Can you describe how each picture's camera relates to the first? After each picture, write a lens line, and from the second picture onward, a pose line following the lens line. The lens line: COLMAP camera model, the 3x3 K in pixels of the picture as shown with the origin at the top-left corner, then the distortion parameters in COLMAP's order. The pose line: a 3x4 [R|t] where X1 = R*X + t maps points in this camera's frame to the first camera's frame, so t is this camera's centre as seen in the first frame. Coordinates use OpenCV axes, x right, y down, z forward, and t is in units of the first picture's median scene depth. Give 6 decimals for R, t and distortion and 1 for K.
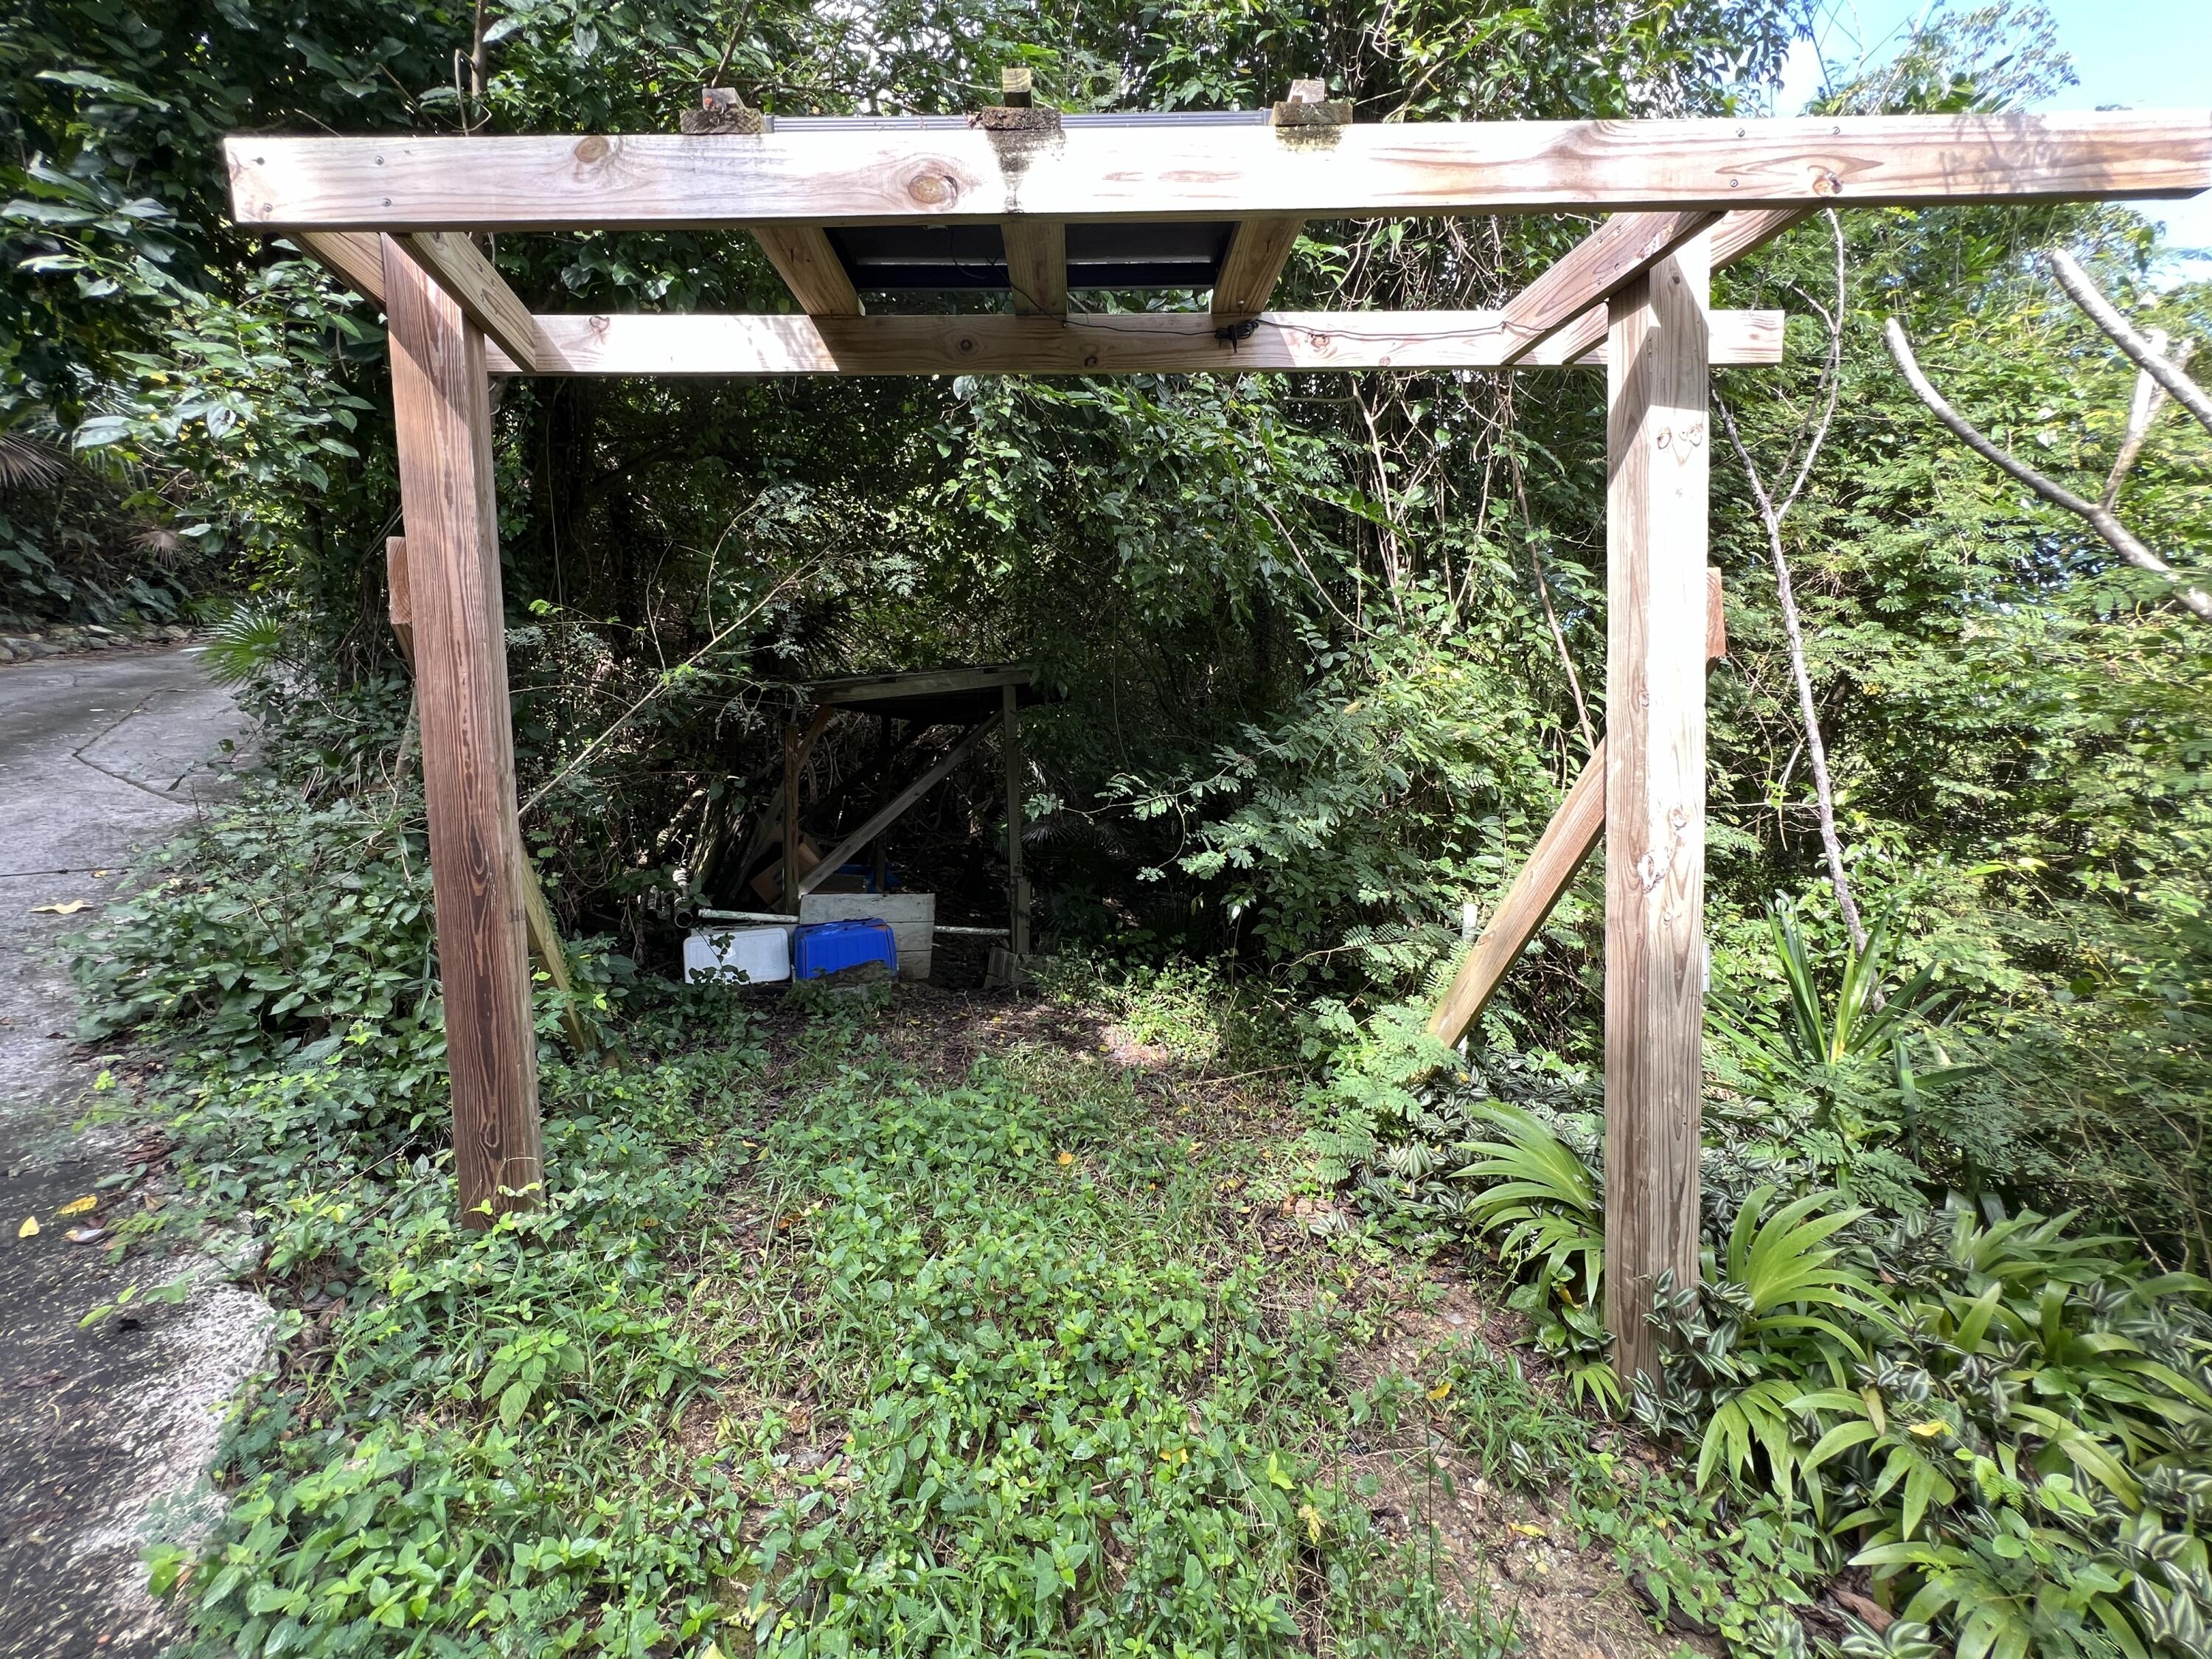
lens RADIAL K [[885.4, 0, 1098.0], [0, 885.4, 826.4], [0, 0, 1]] dist [-0.002942, 0.000762]
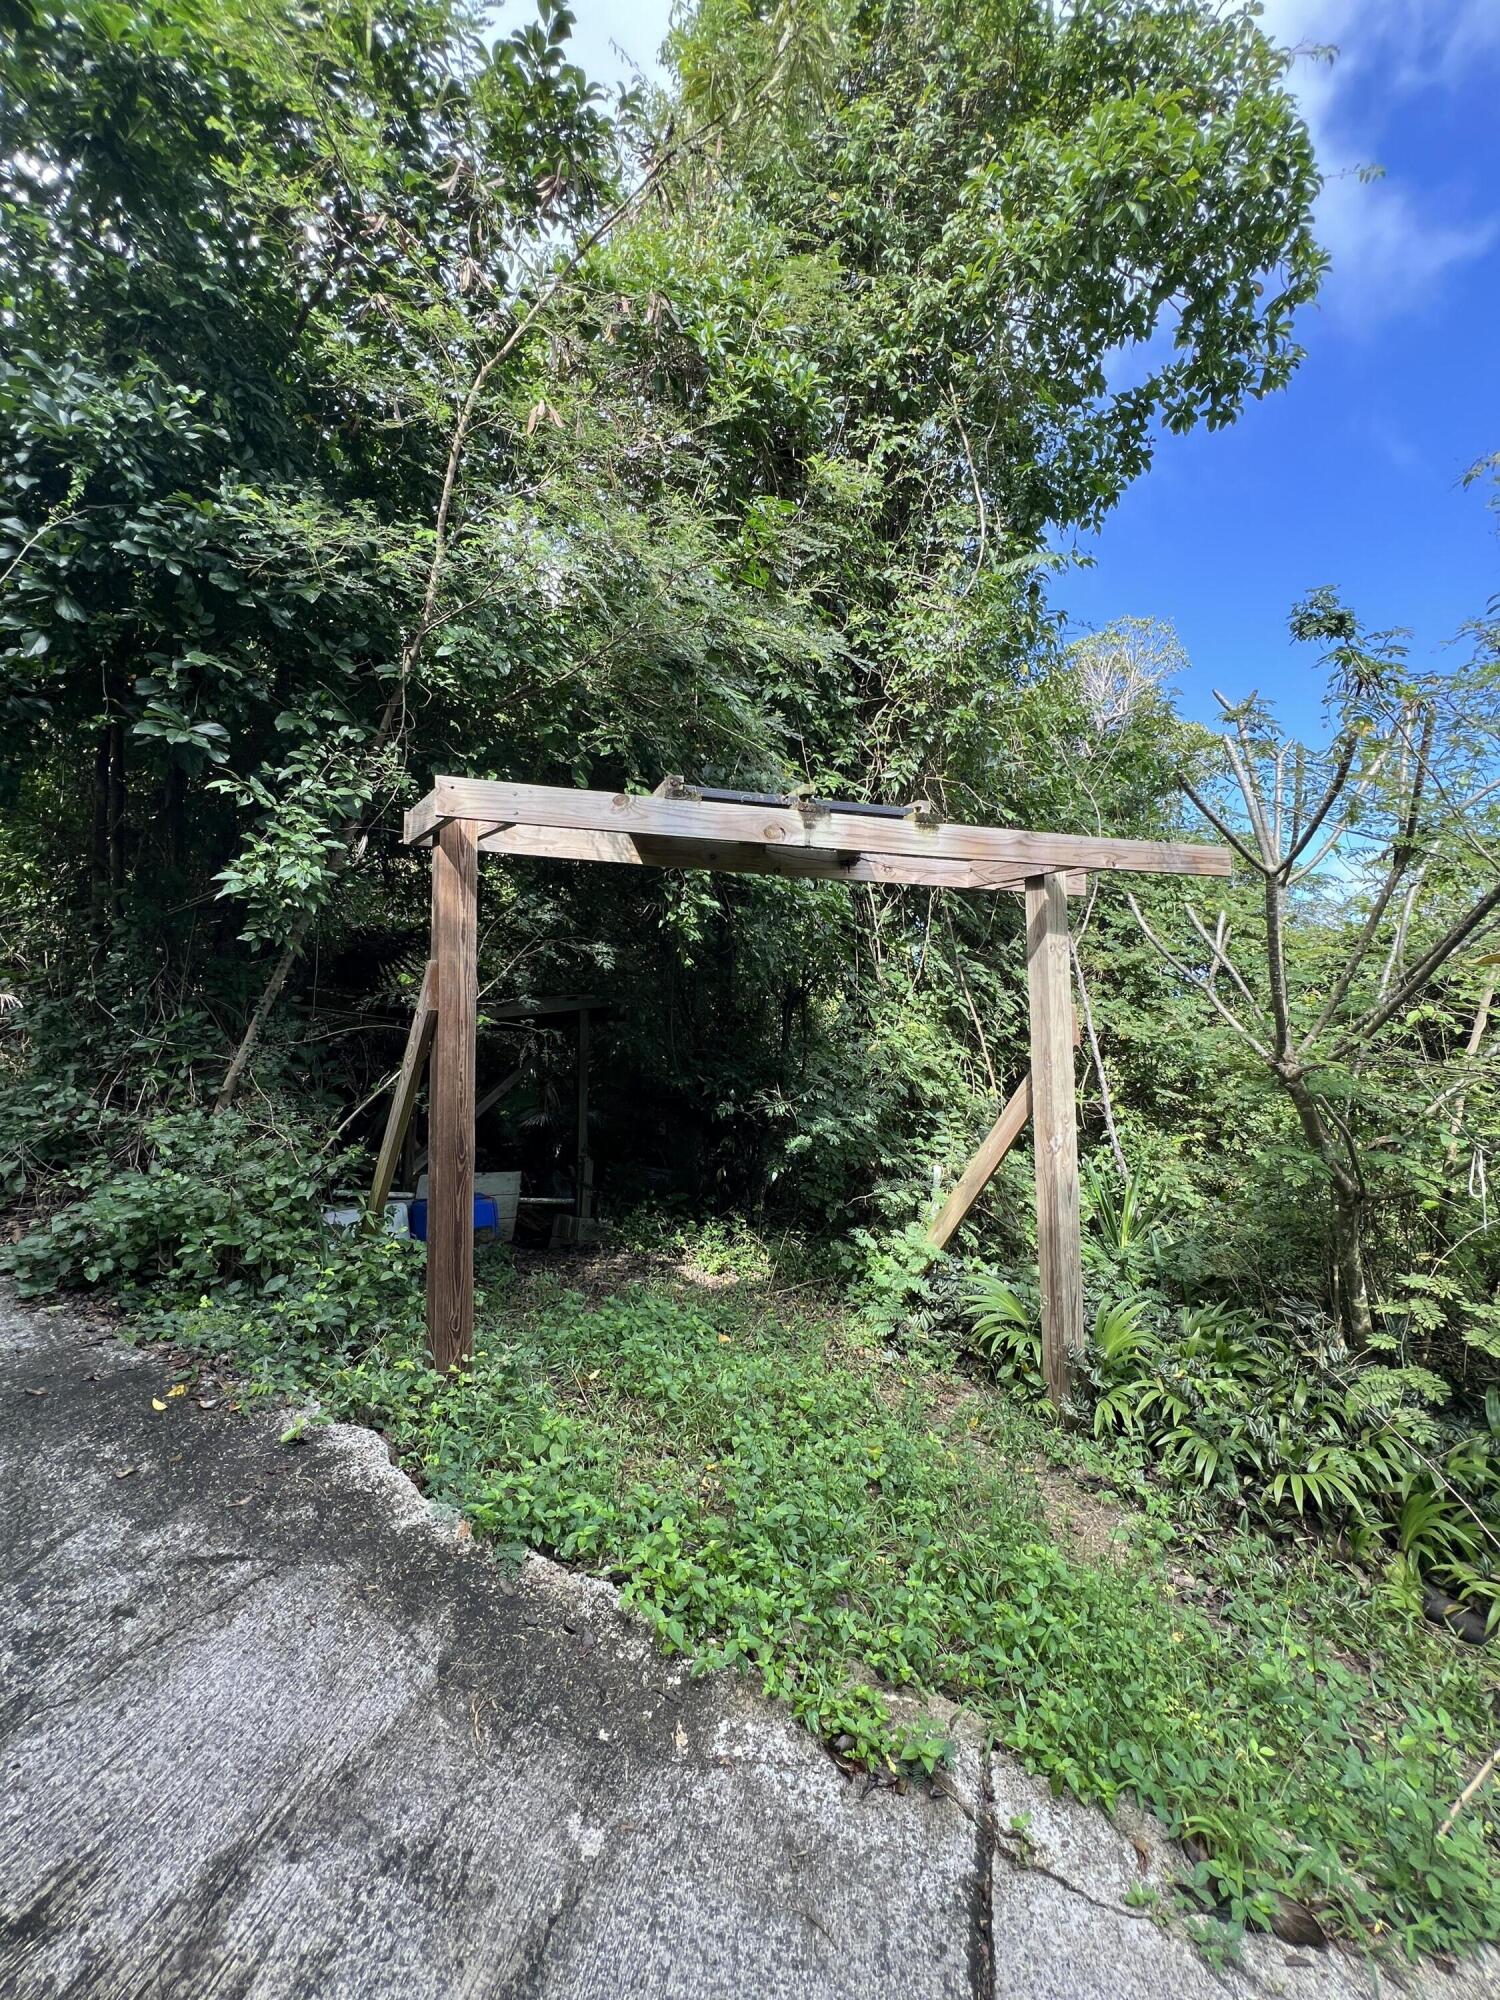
lens RADIAL K [[800.5, 0, 758.0], [0, 800.5, 998.9], [0, 0, 1]] dist [-0.002942, 0.000762]
pose [[0.953337, 0.036426, 0.299702, -0.376439], [0.004174, 0.991009, -0.133727, -0.023476], [-0.301879, 0.128738, 0.944614, -0.376363]]
